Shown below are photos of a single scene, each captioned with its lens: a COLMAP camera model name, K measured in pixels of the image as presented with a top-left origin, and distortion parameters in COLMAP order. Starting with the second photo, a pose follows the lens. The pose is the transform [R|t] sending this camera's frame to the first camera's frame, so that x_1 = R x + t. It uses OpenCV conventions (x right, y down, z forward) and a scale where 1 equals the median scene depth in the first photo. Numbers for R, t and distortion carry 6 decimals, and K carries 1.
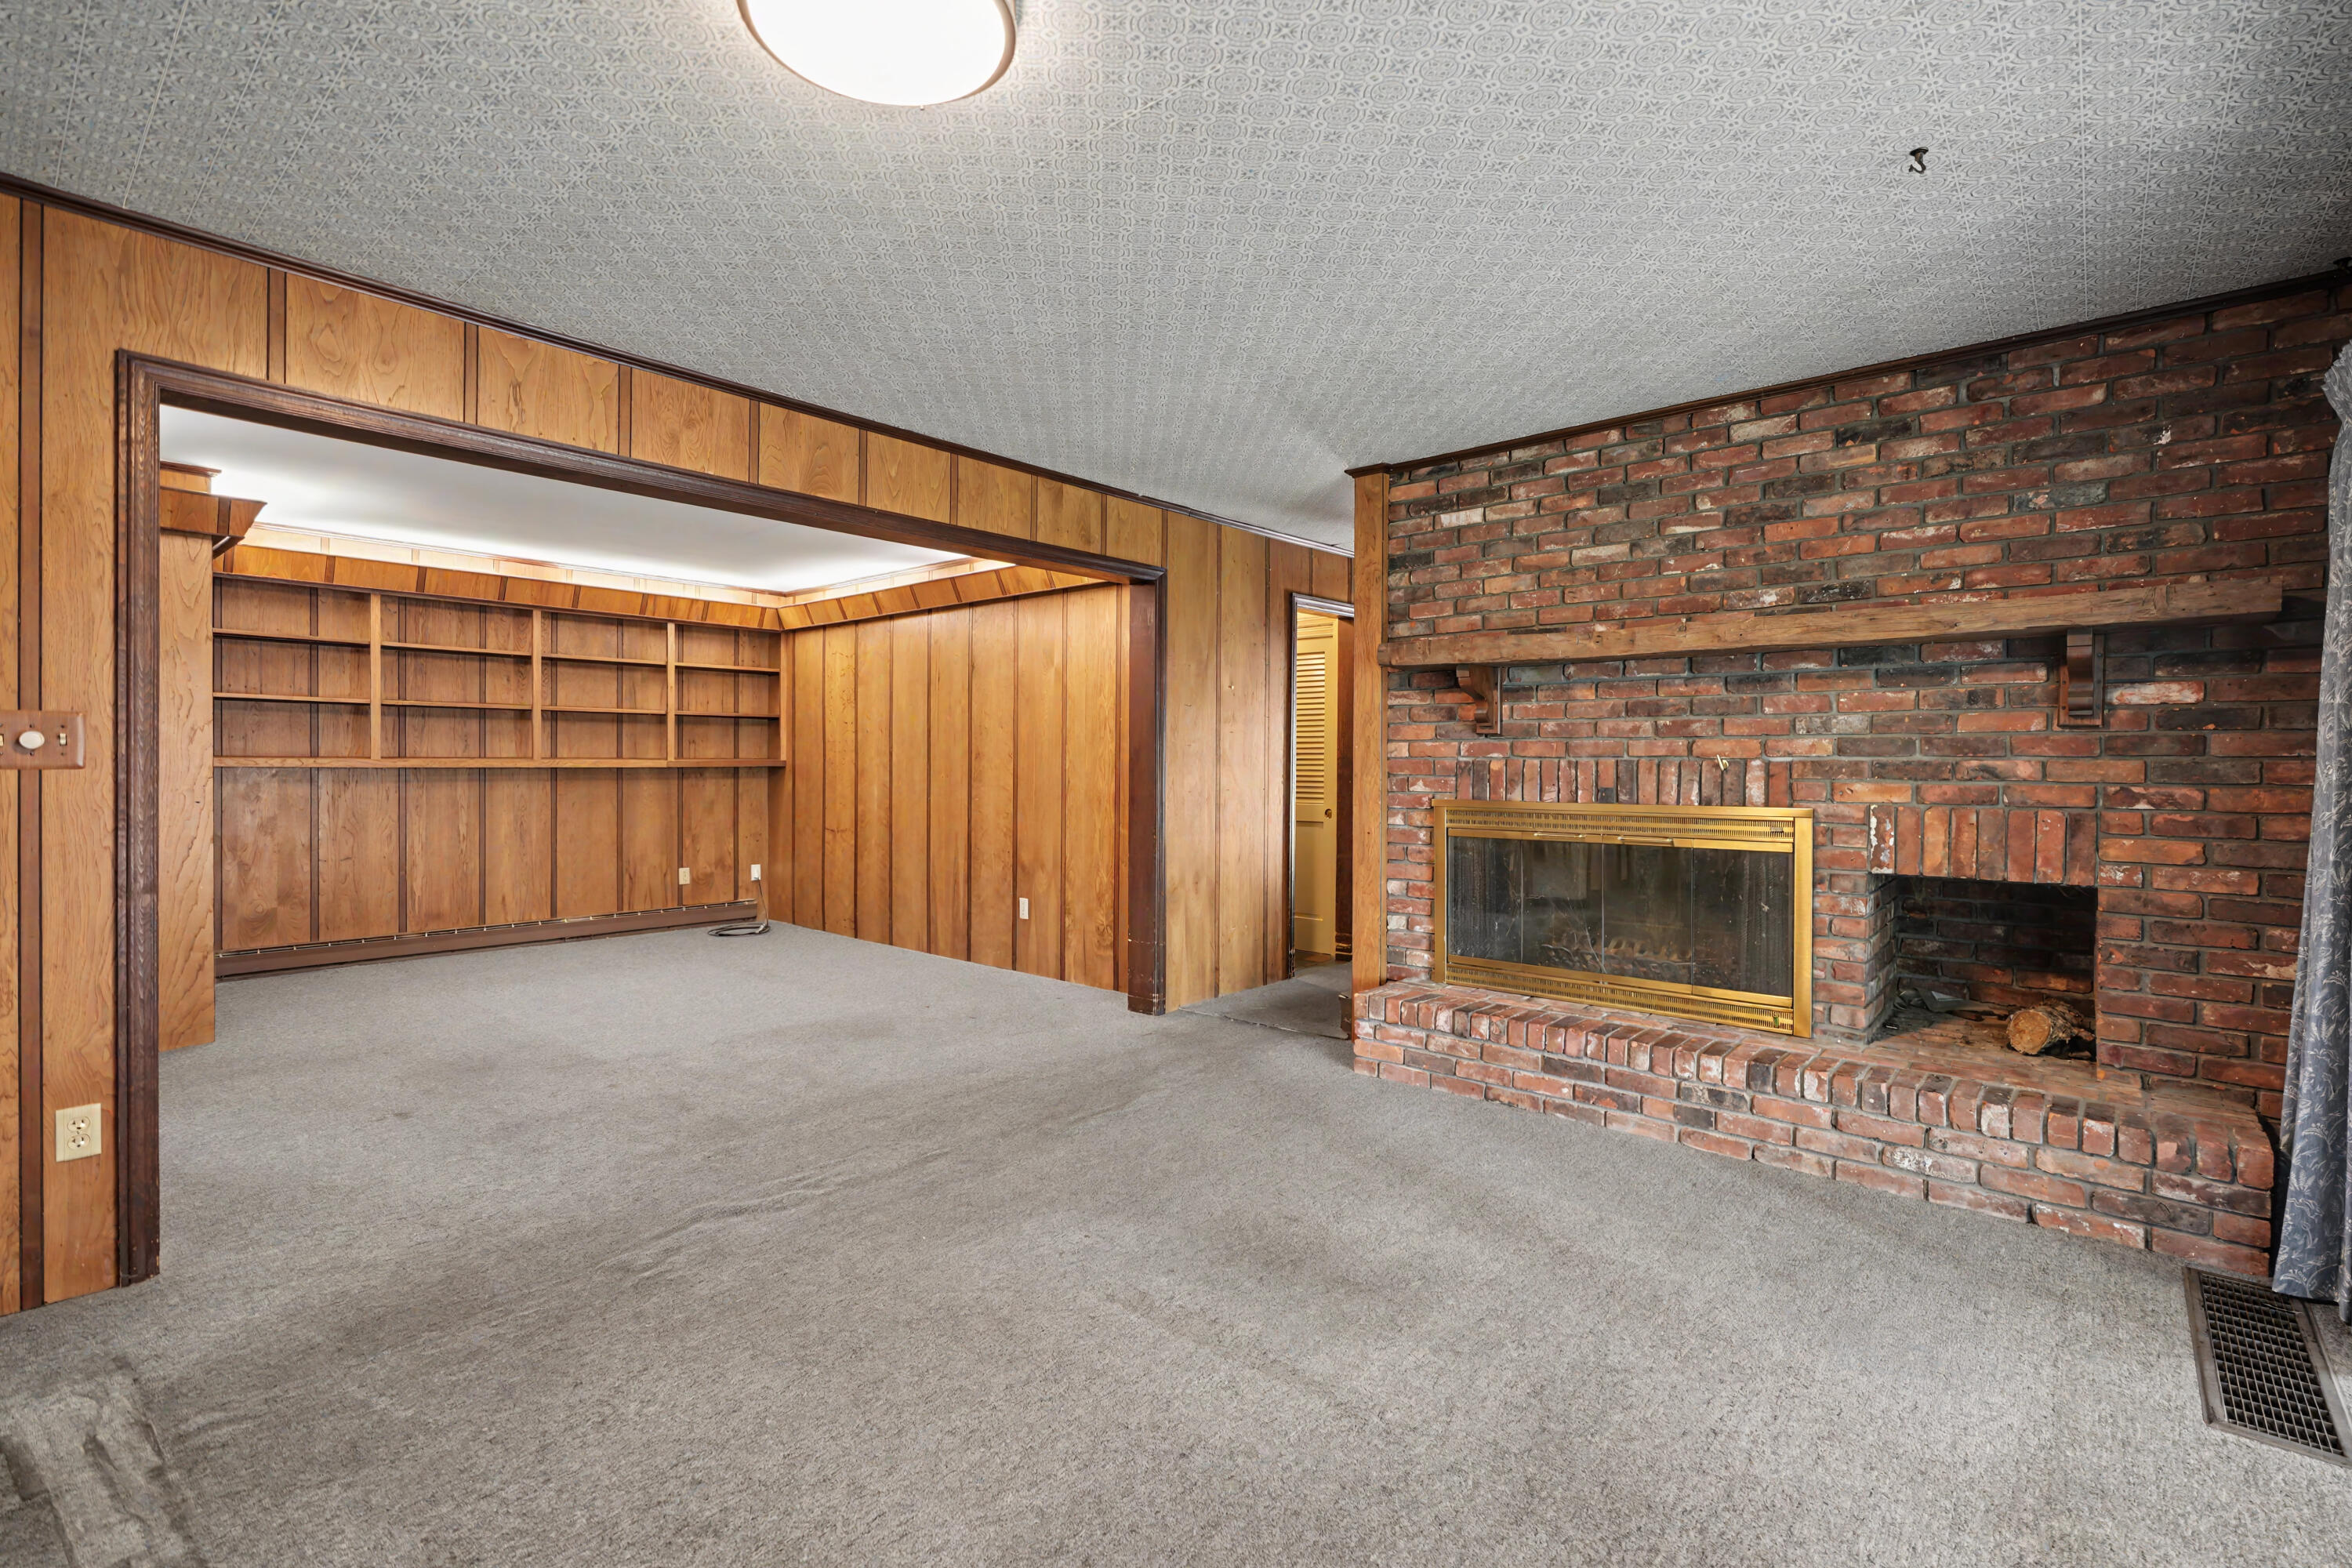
lens RADIAL K [[1078.8, 0, 1192.0], [0, 1078.8, 772.6], [0, 0, 1]] dist [-0.011969, 0.004642]
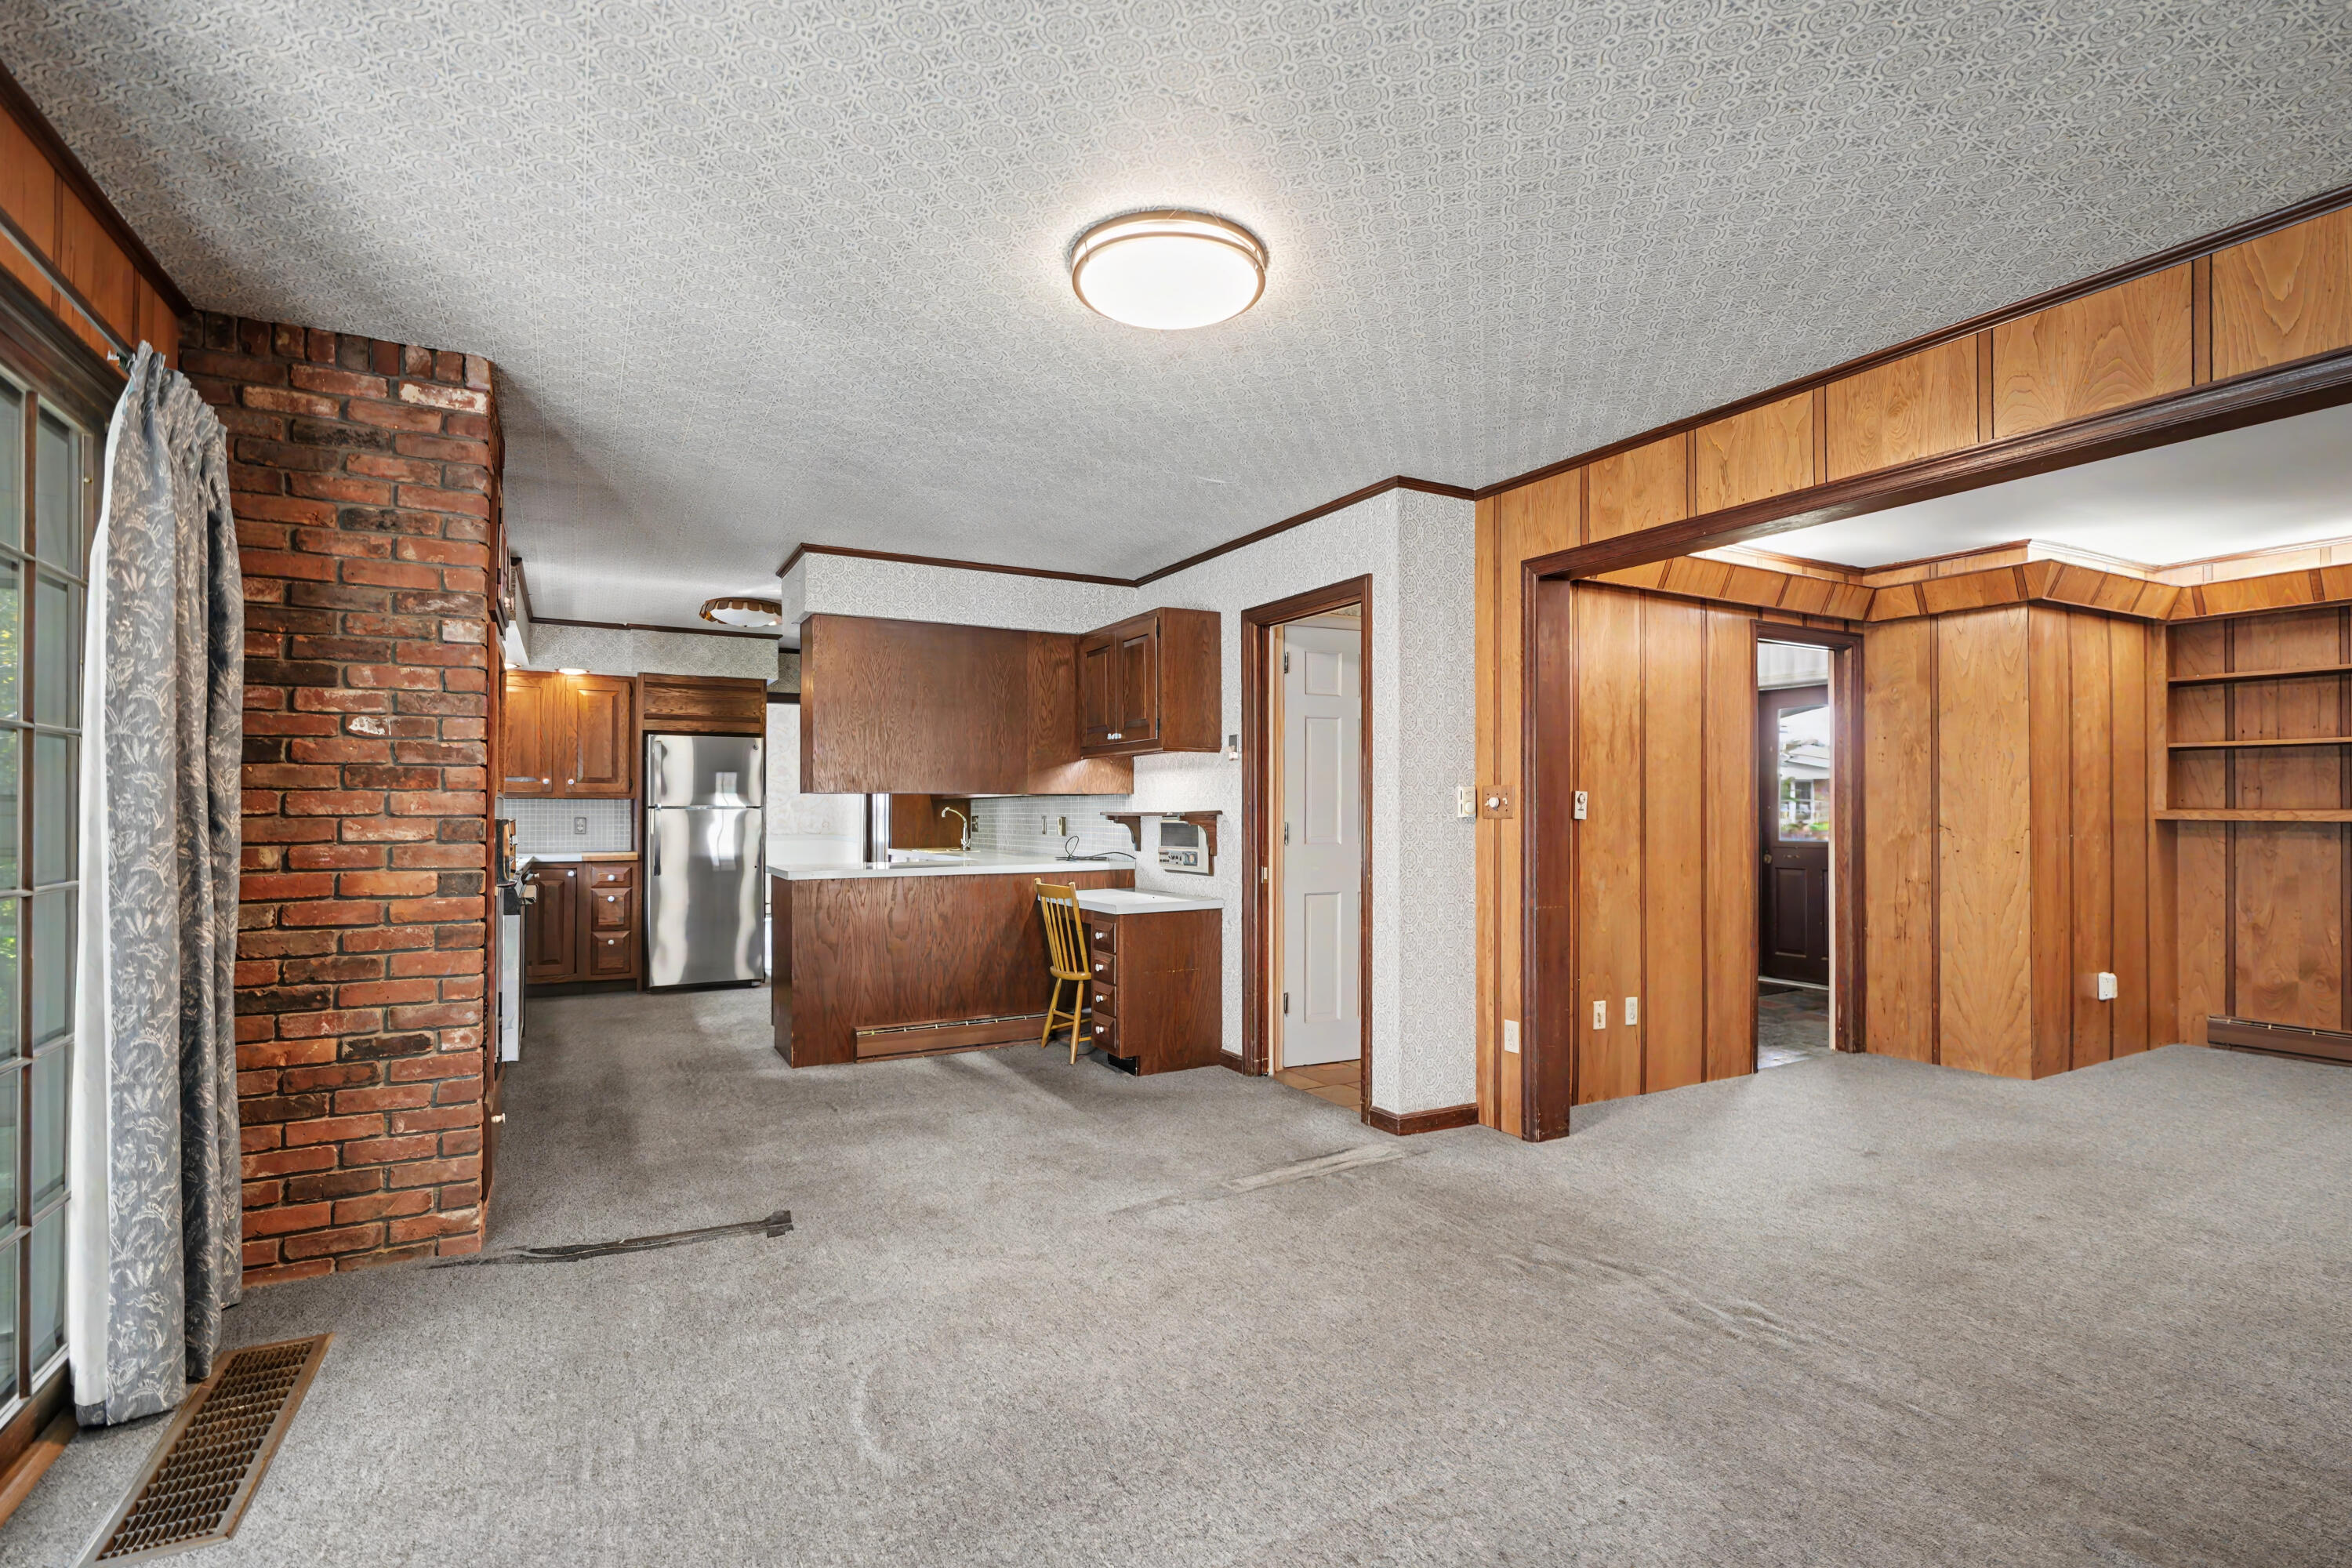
lens RADIAL K [[1078.8, 0, 1156.9], [0, 1078.8, 785.4], [0, 0, 1]] dist [-0.011969, 0.004642]
pose [[-0.356653, -0.022993, -0.933954, 0.527730], [-0.007974, 0.999736, -0.021568, -0.012703], [0.934203, -0.000245, -0.356742, 0.762564]]
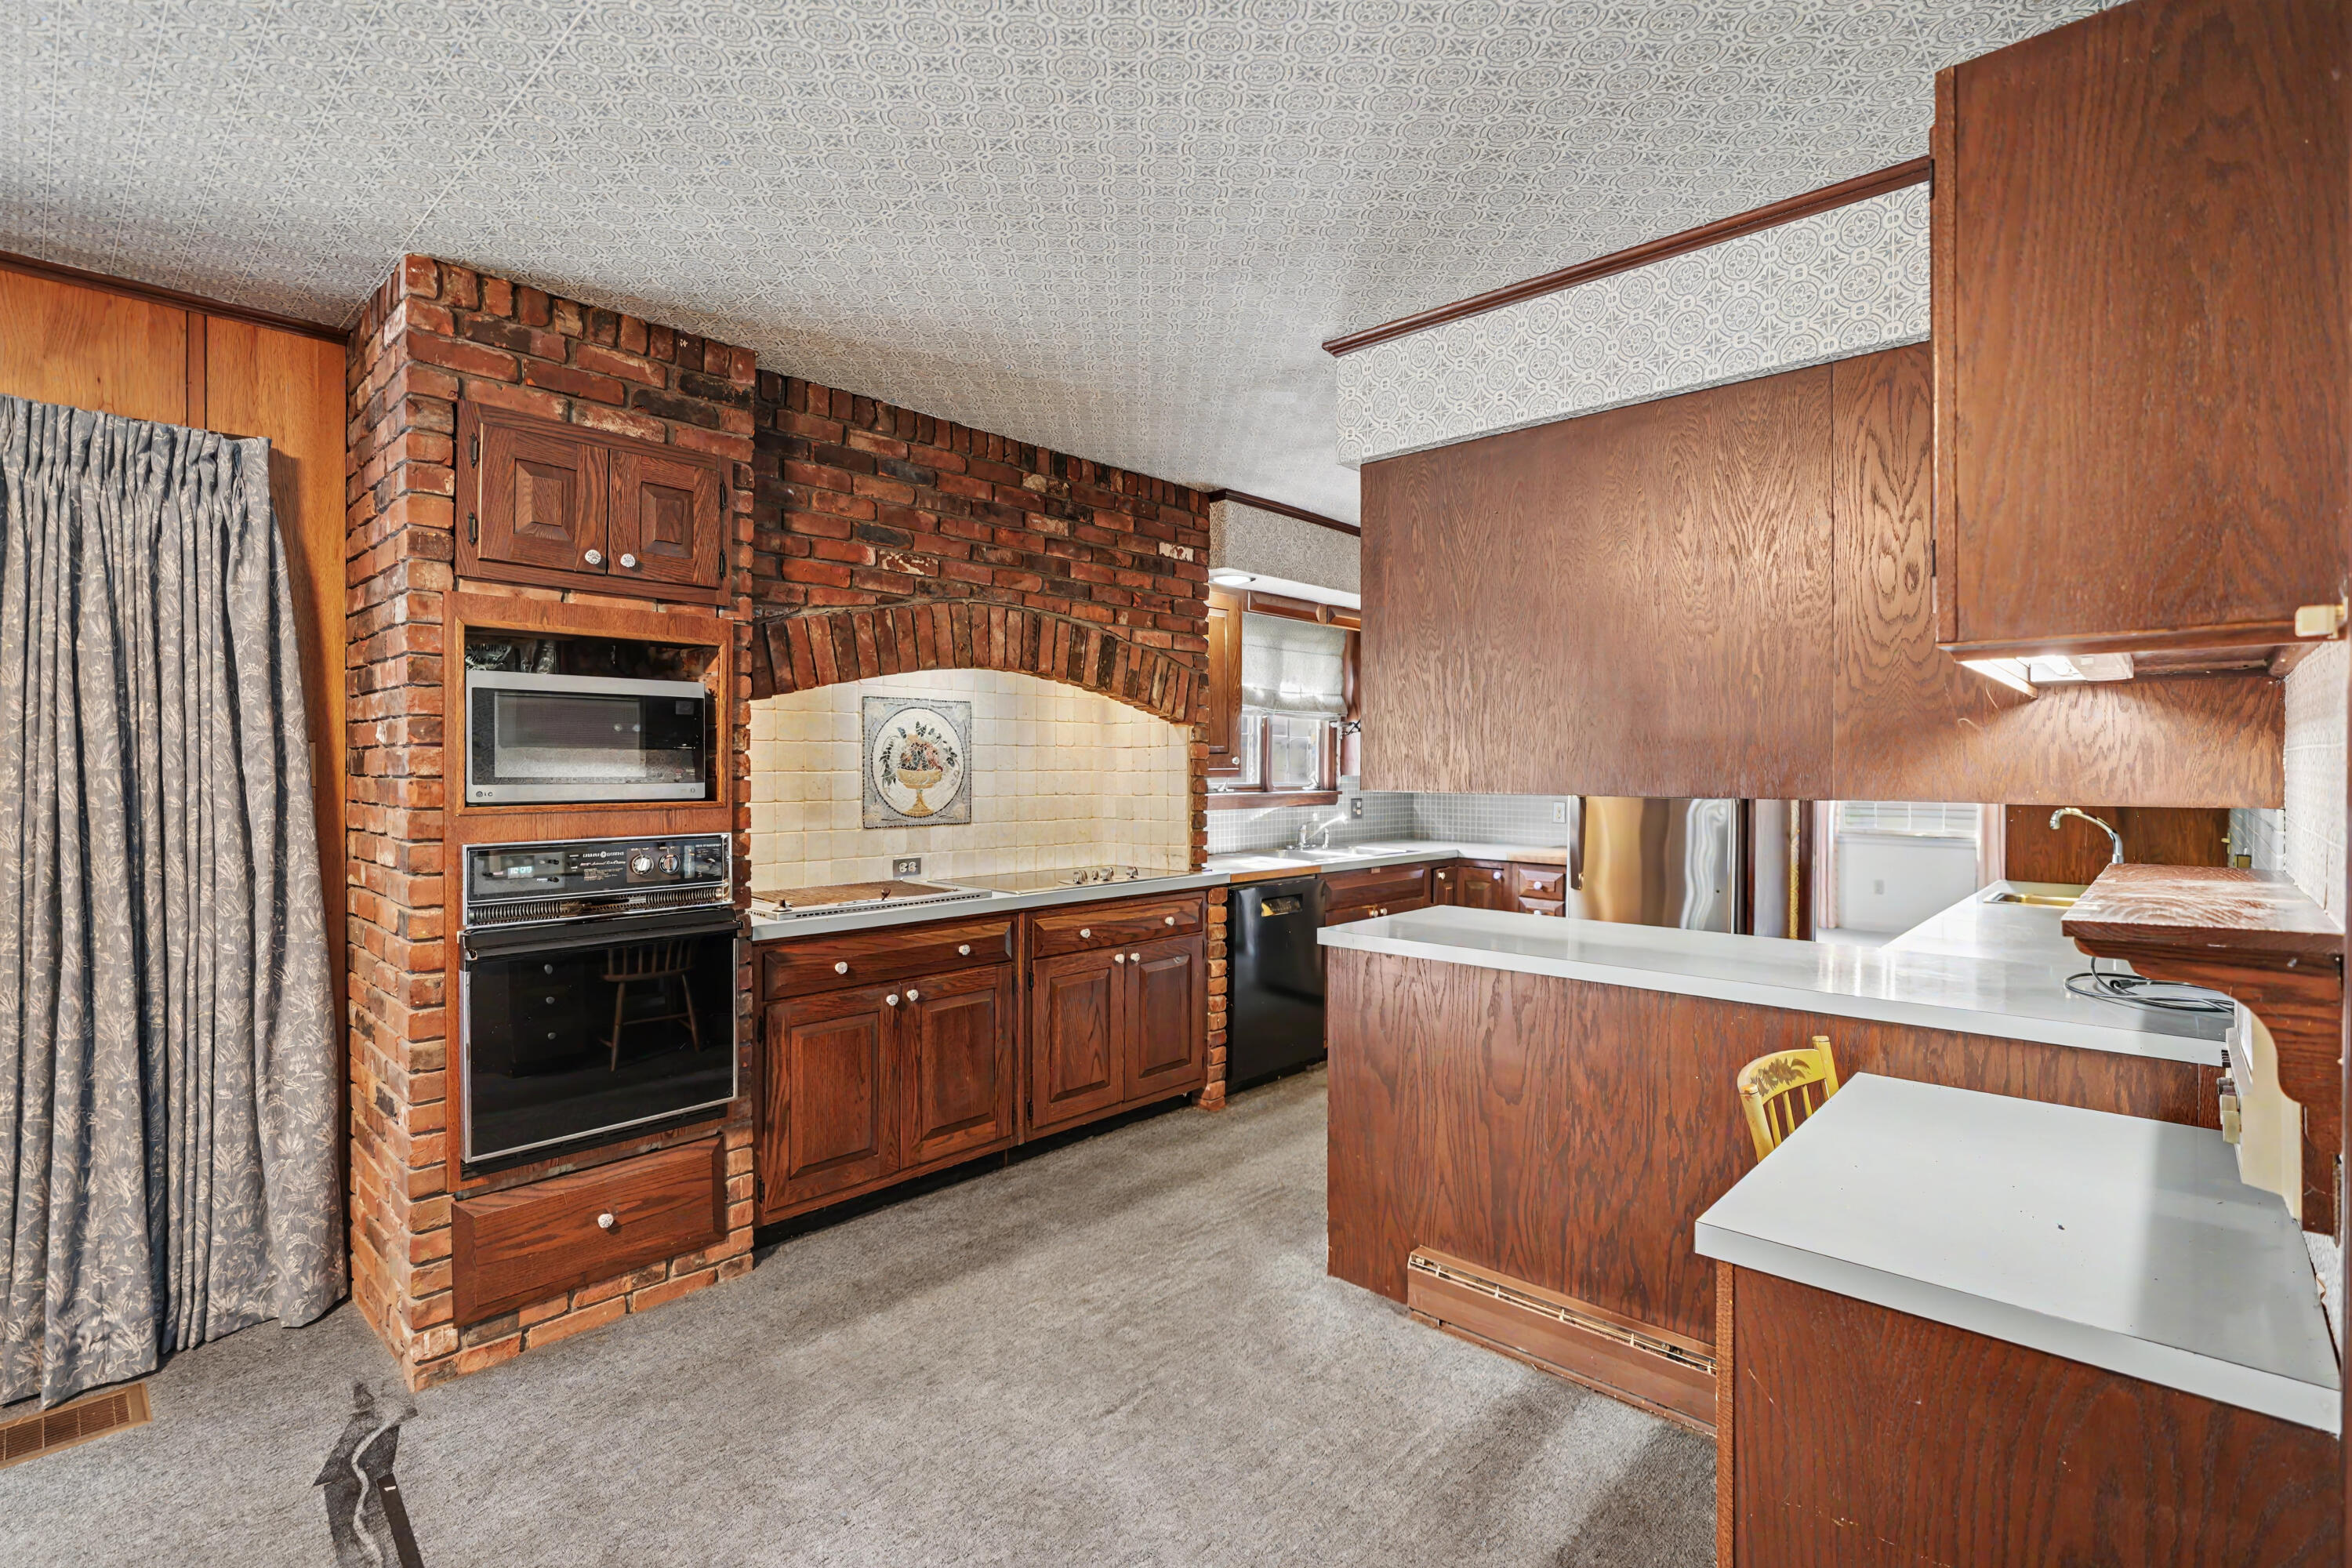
lens RADIAL K [[1078.8, 0, 1189.6], [0, 1078.8, 770.5], [0, 0, 1]] dist [-0.011969, 0.004642]
pose [[-0.999613, -0.008403, 0.026523, -0.615303], [-0.008020, 0.999862, 0.014528, -0.057191], [-0.026642, 0.014309, -0.999543, 0.599265]]
